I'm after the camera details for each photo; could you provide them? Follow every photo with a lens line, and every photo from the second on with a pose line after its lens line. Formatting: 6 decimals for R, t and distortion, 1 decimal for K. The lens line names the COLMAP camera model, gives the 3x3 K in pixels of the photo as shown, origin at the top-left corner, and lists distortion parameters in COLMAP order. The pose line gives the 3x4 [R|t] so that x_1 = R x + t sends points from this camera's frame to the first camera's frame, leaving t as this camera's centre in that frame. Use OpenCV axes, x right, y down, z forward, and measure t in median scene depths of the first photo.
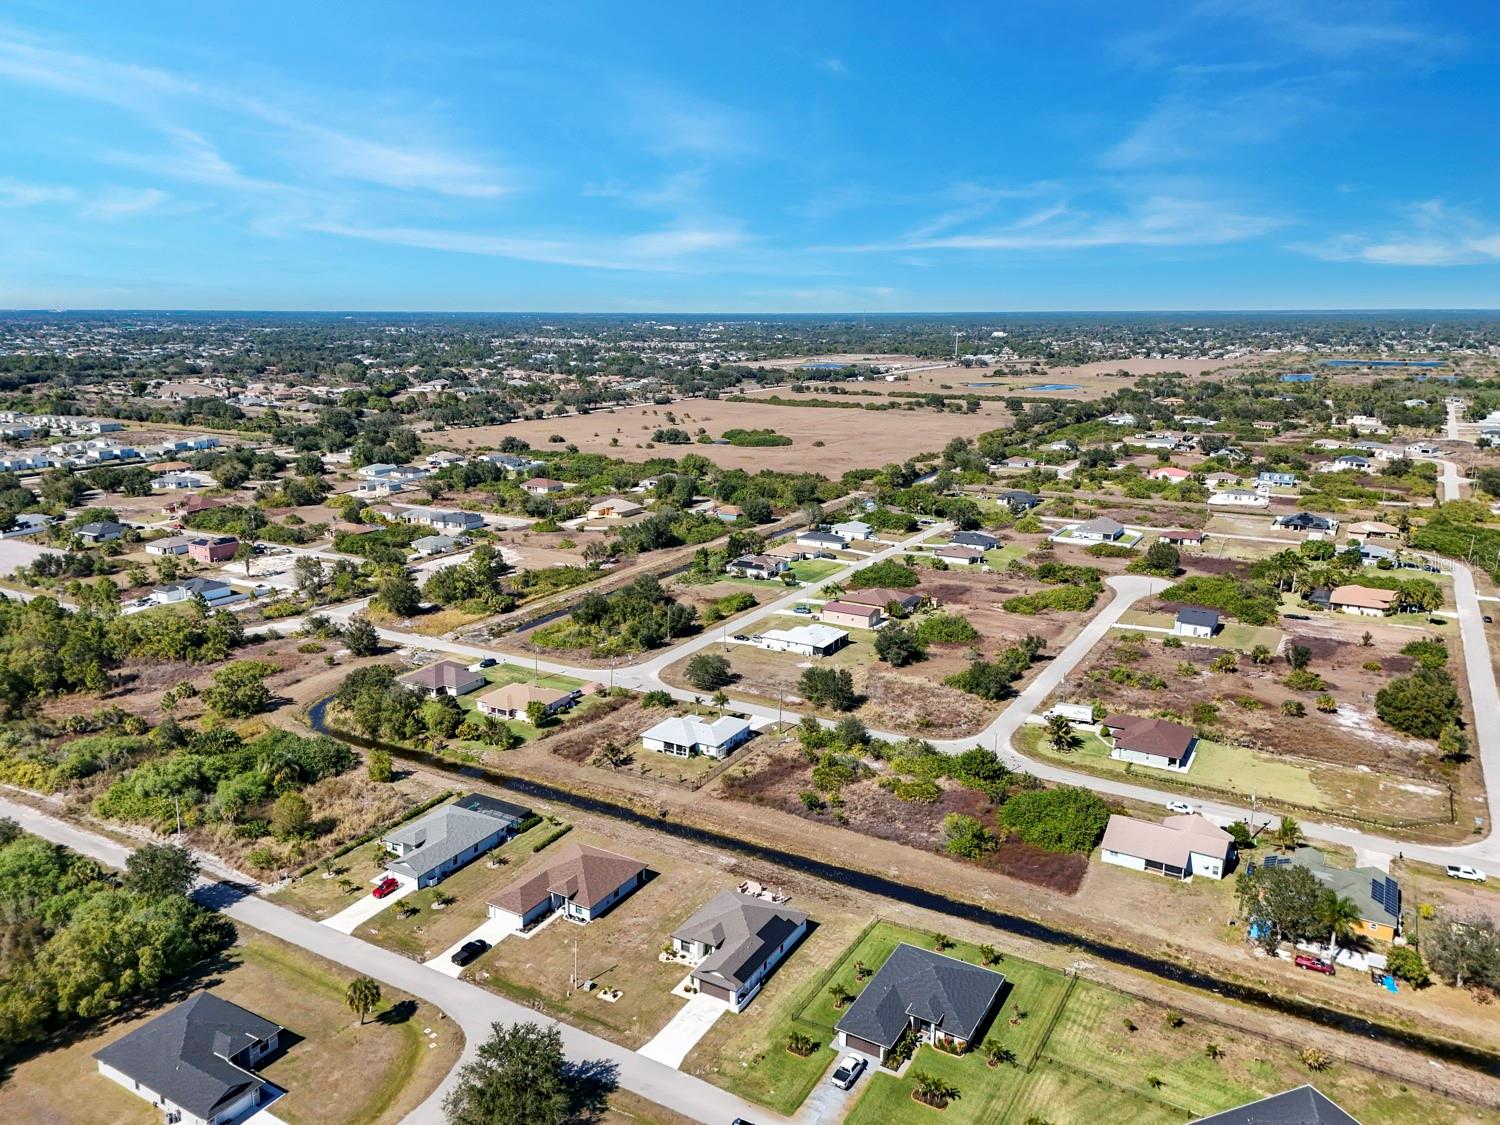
lens RADIAL K [[1050.7, 0, 750.0], [0, 1050.7, 562.5], [0, 0, 1]] dist [0.041042, 0.000659]
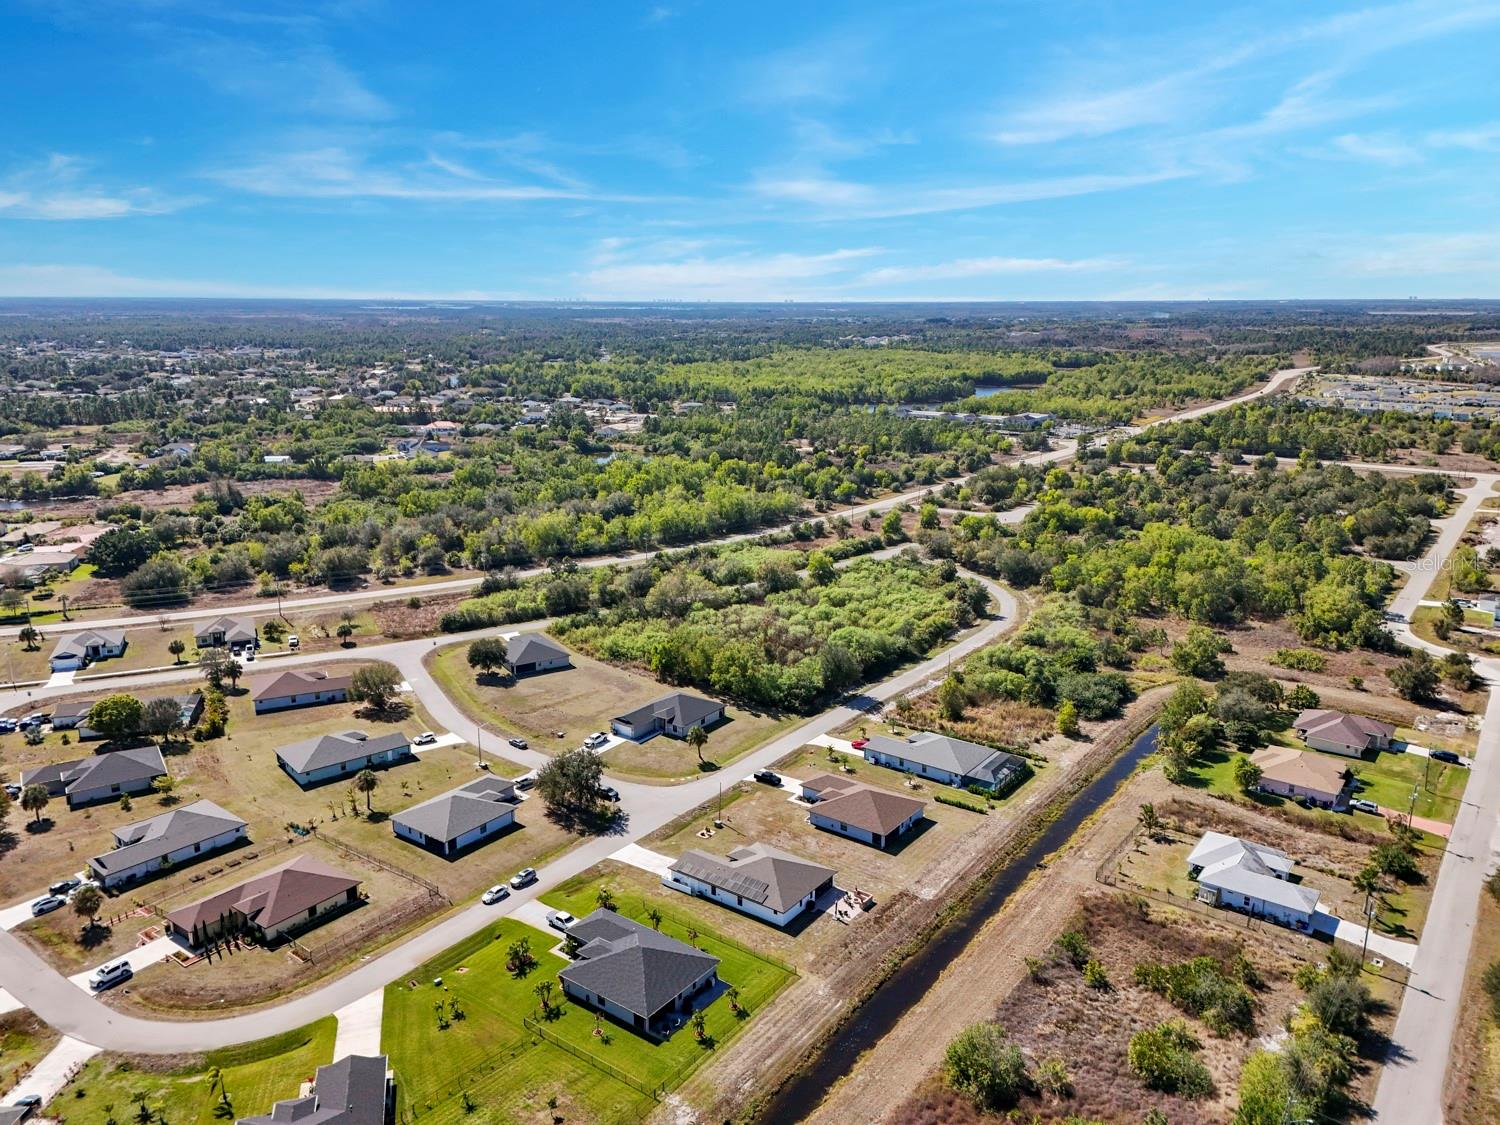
lens RADIAL K [[1154.0, 0, 750.0], [0, 1154.0, 562.5], [0, 0, 1]] dist [0.070115, -0.000512]
pose [[-0.105304, 0.222178, -0.969303, 0.731576], [-0.237676, 0.940850, 0.241477, -0.147440], [0.965620, 0.255808, -0.046269, 0.695854]]
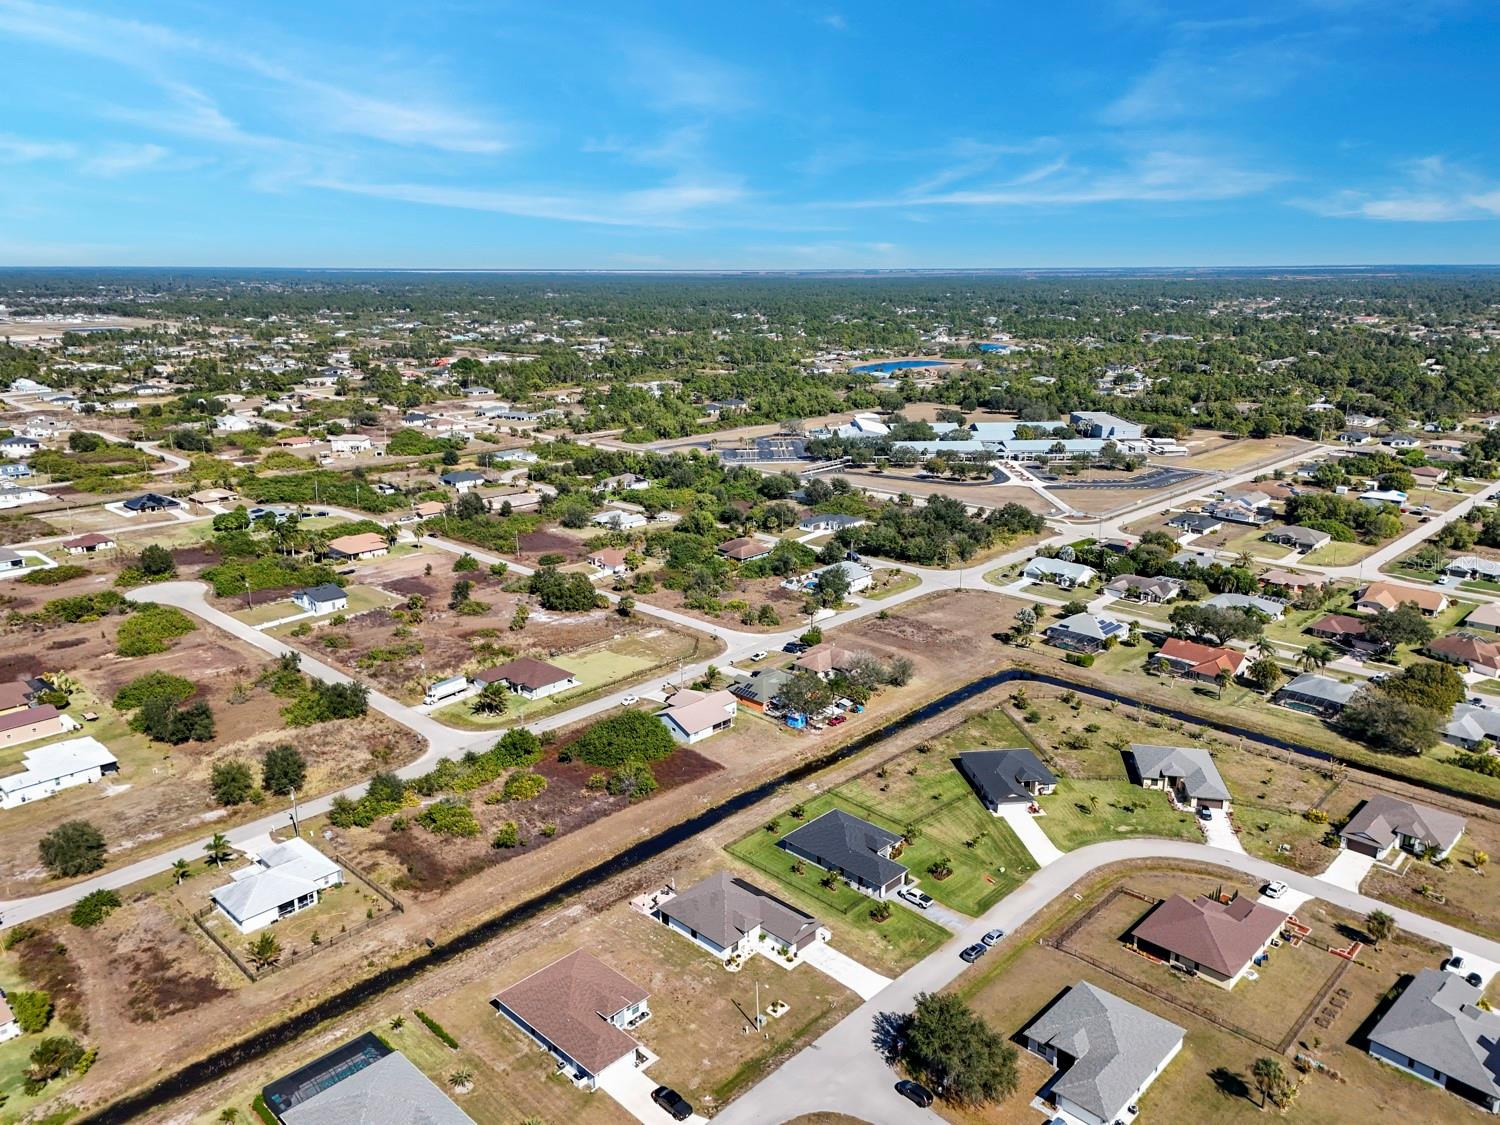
lens RADIAL K [[1093.0, 0, 750.0], [0, 1093.0, 562.5], [0, 0, 1]] dist [0.067494, -0.000262]
pose [[0.242568, -0.252399, 0.936726, -0.673963], [0.228305, 0.953297, 0.197744, -0.134480], [-0.942888, 0.165893, 0.288863, 0.442985]]
